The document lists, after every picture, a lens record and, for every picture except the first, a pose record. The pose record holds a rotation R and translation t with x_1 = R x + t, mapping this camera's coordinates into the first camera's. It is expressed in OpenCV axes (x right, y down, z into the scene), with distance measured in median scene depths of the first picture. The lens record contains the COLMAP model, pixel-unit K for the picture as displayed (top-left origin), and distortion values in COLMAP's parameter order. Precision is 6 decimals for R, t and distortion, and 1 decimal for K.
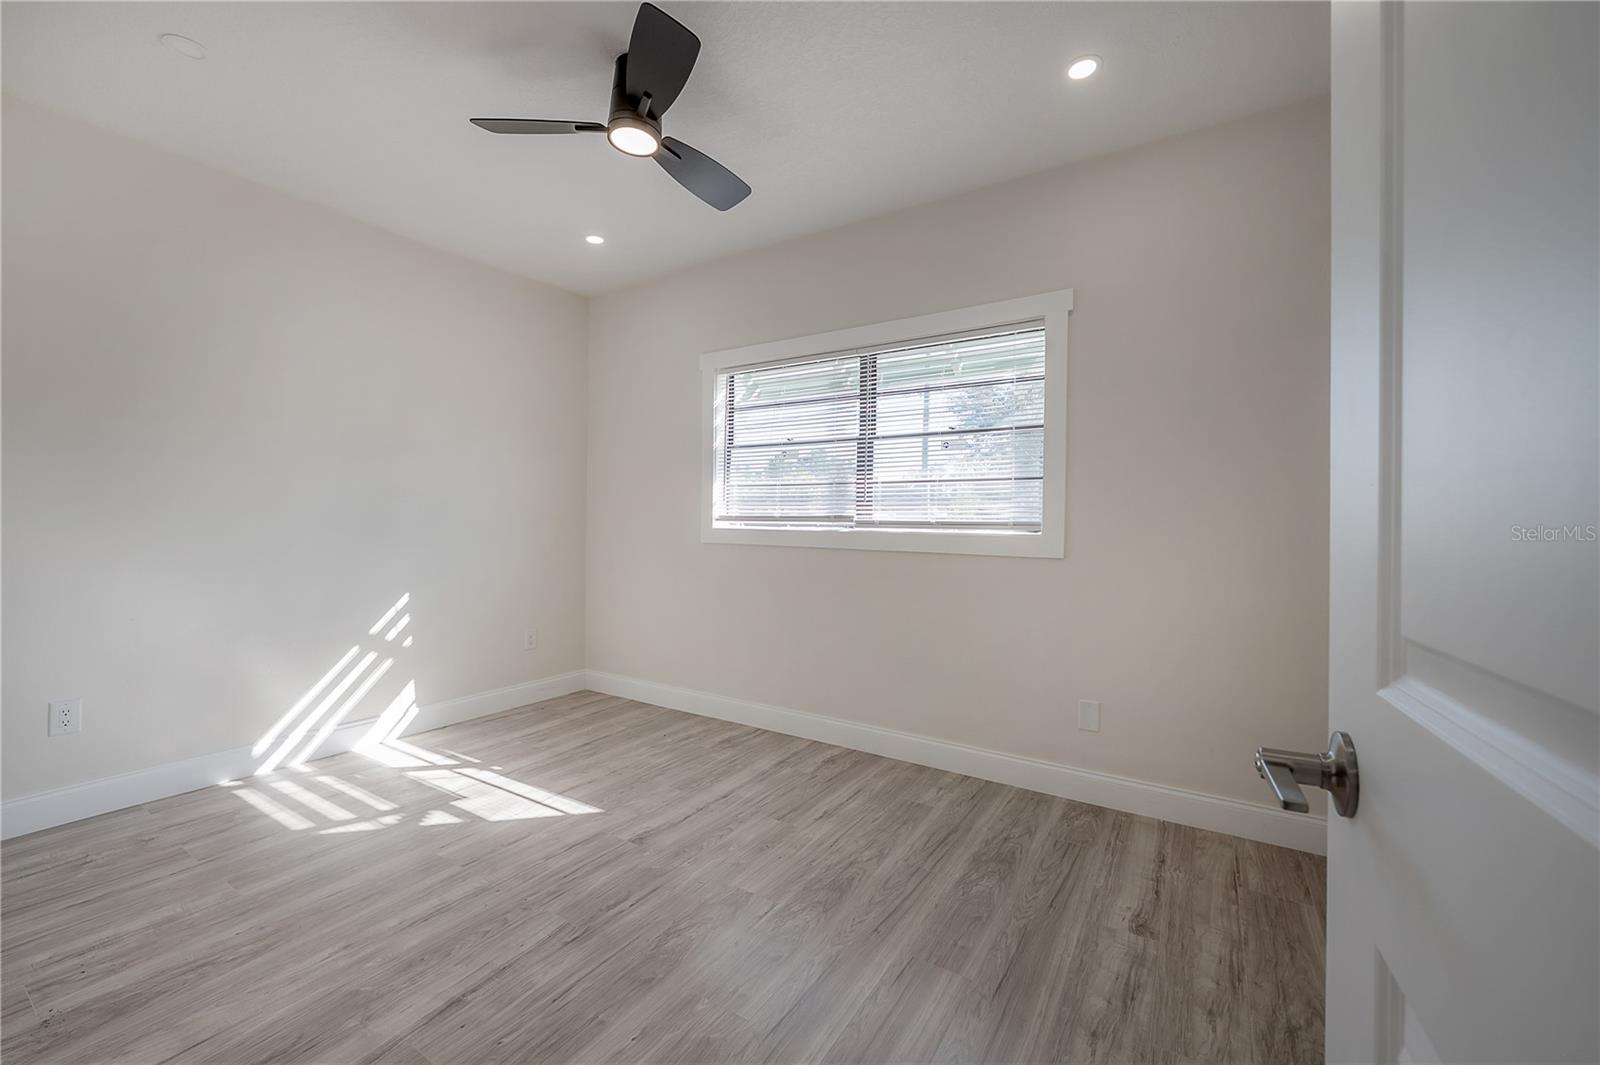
lens RADIAL K [[639.7, 0, 801.0], [0, 639.7, 532.9], [0, 0, 1]] dist [0.002423, 0.000105]
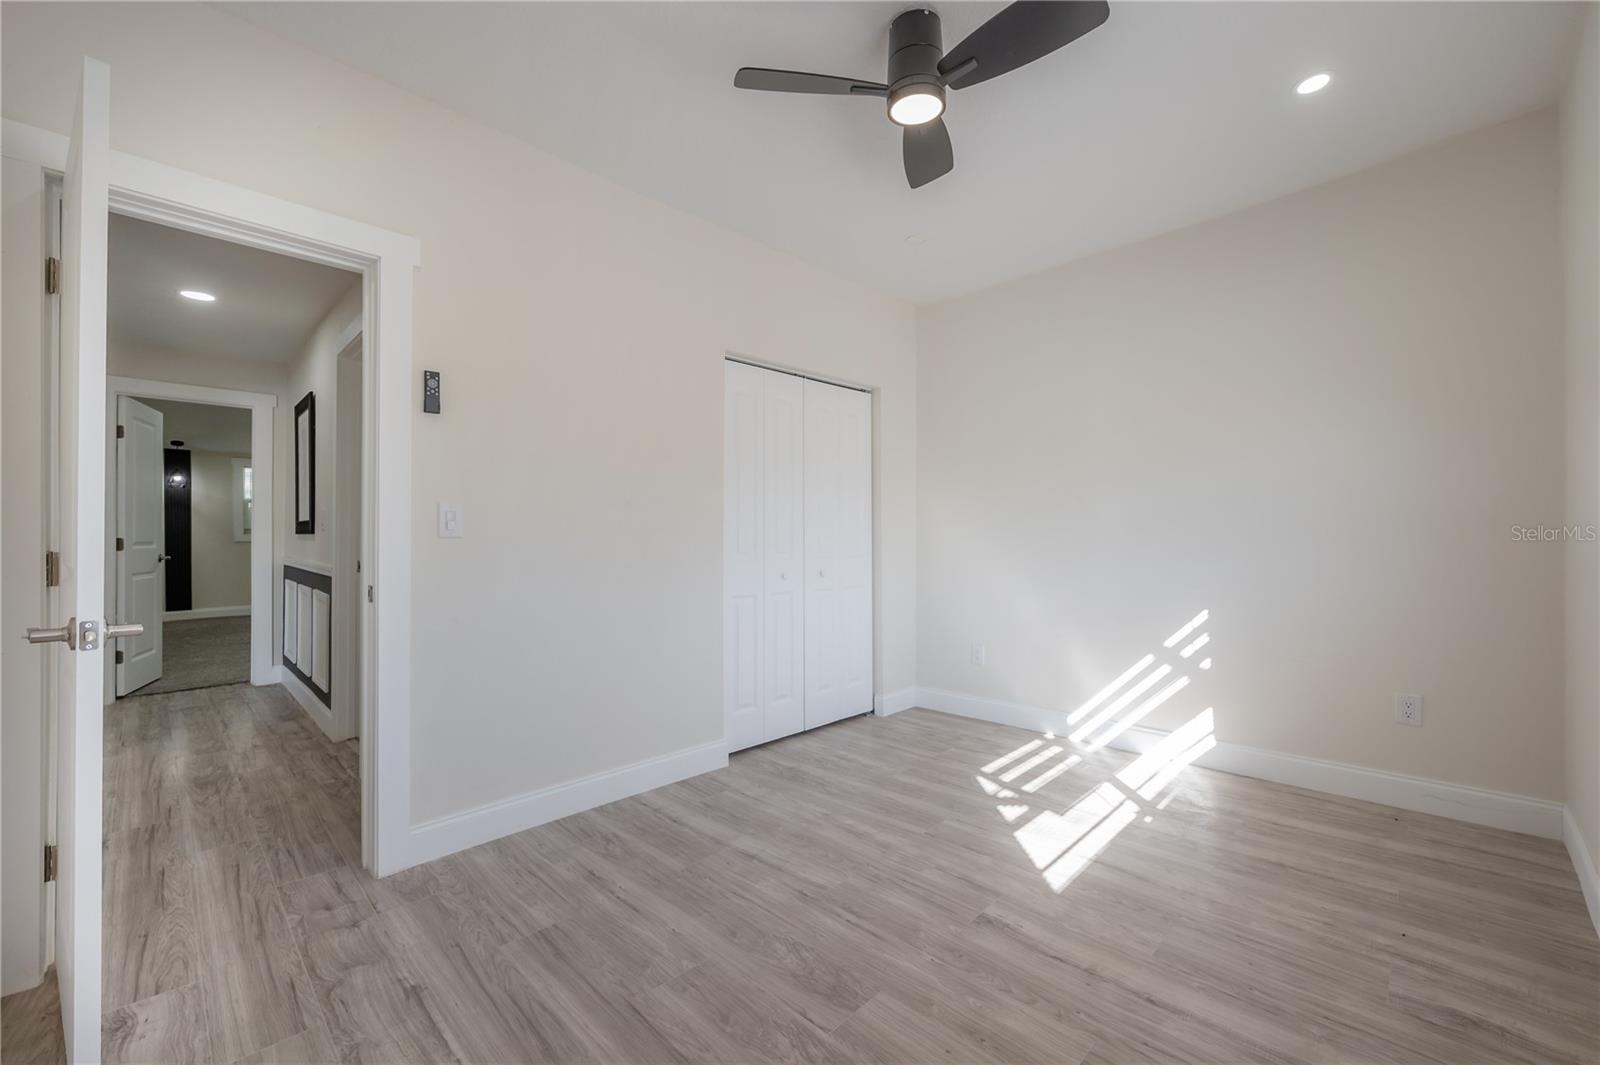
lens RADIAL K [[639.7, 0, 801.4], [0, 639.7, 533.6], [0, 0, 1]] dist [0.002423, 0.000105]
pose [[-0.211144, -0.016166, -0.977321, 0.509343], [-0.001824, 0.999868, -0.016144, 0.000722], [0.977453, -0.001626, -0.211146, 0.800482]]
